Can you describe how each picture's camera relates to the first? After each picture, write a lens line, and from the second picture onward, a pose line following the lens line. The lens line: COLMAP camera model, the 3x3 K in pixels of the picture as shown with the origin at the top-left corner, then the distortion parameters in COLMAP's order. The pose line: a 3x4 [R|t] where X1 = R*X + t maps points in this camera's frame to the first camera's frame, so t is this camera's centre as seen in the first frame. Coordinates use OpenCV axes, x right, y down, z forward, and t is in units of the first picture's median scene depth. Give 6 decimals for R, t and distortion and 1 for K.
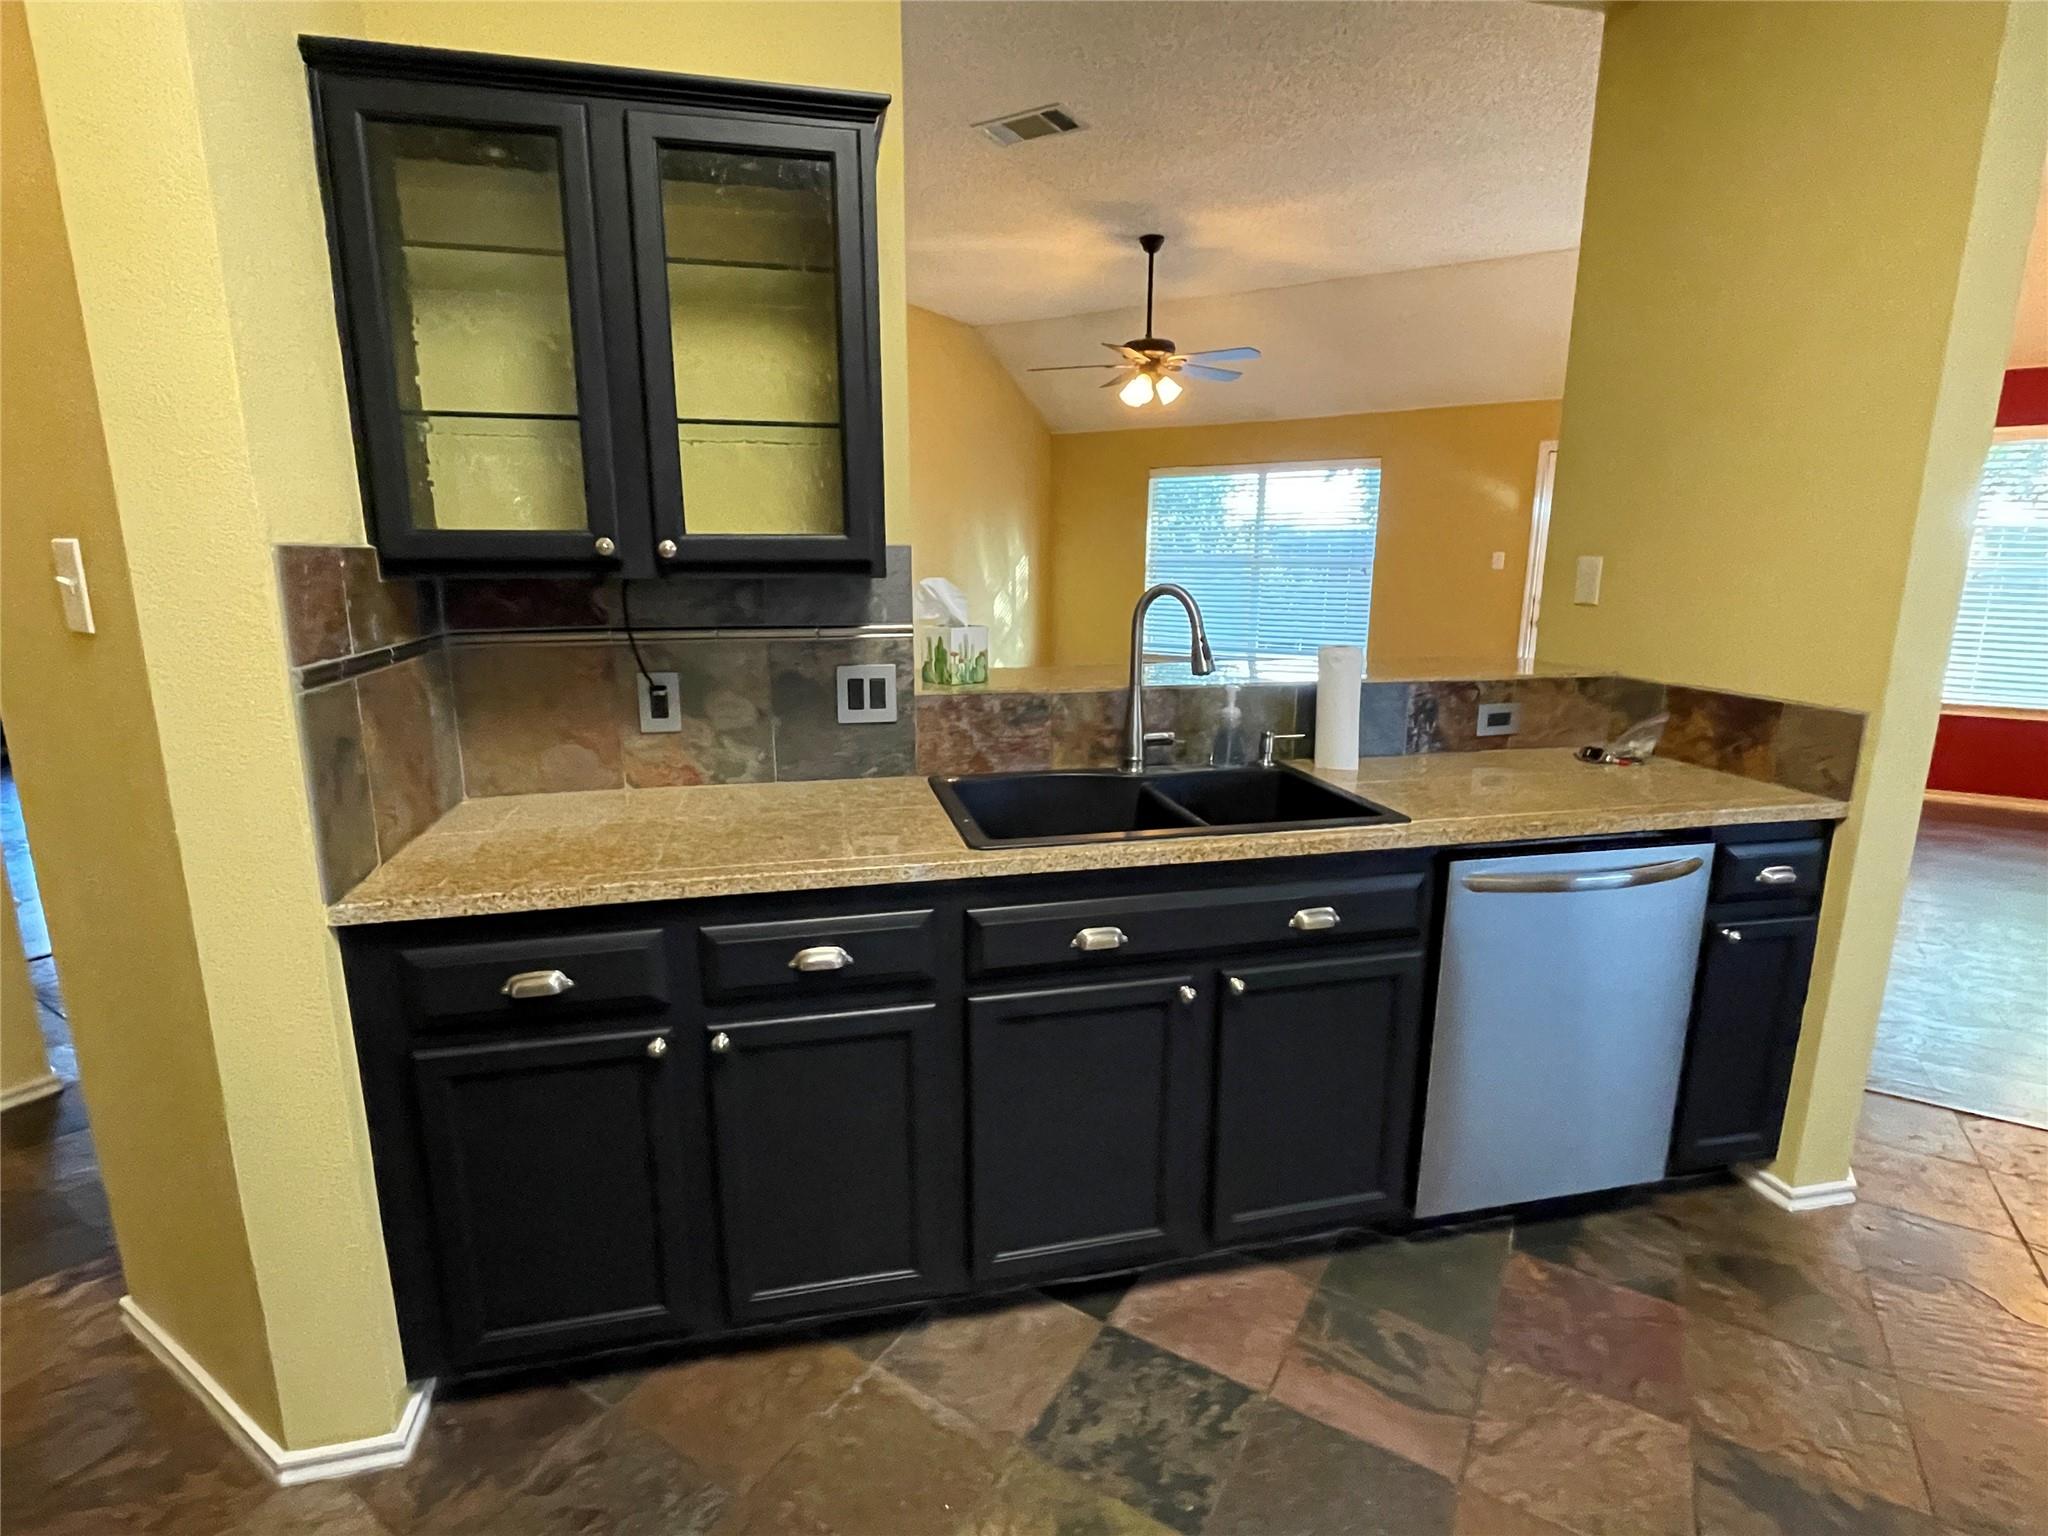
lens RADIAL K [[1002.2, 0, 1024.0], [0, 1002.2, 768.0], [0, 0, 1]] dist [-0.000958, -0.000186]
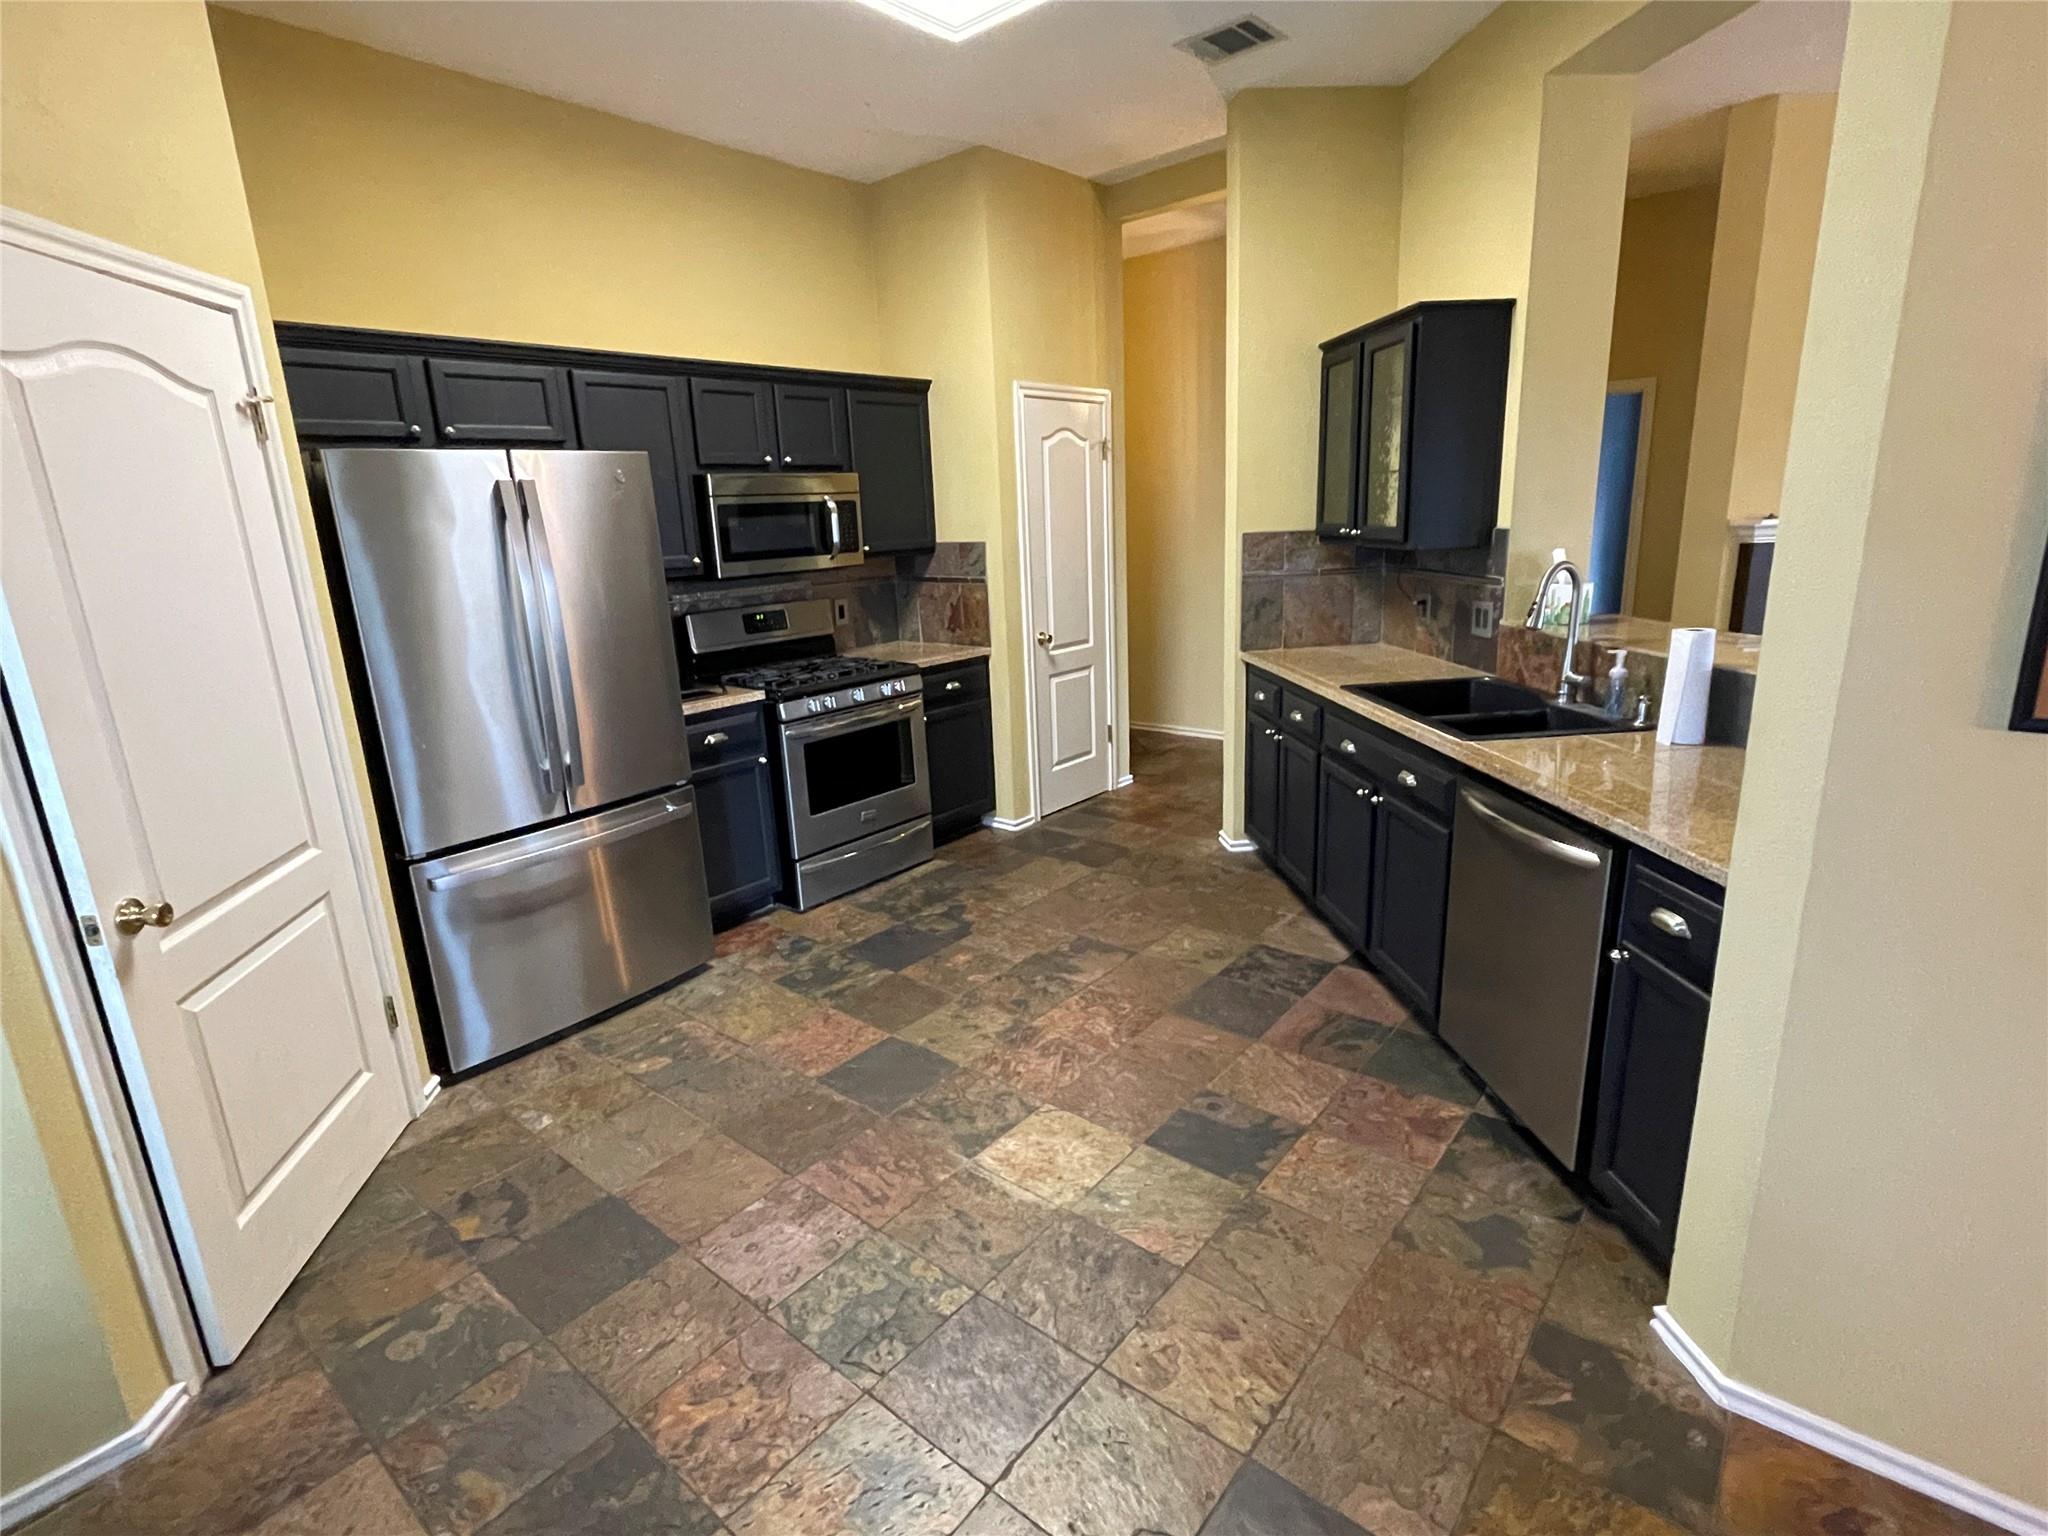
lens RADIAL K [[1002.2, 0, 1024.0], [0, 1002.2, 768.0], [0, 0, 1]] dist [-0.000958, -0.000186]
pose [[-0.133902, 0.249412, -0.959095, 1.594616], [-0.176666, 0.946300, 0.270749, -0.154998], [0.975120, 0.205693, -0.082649, 0.453092]]
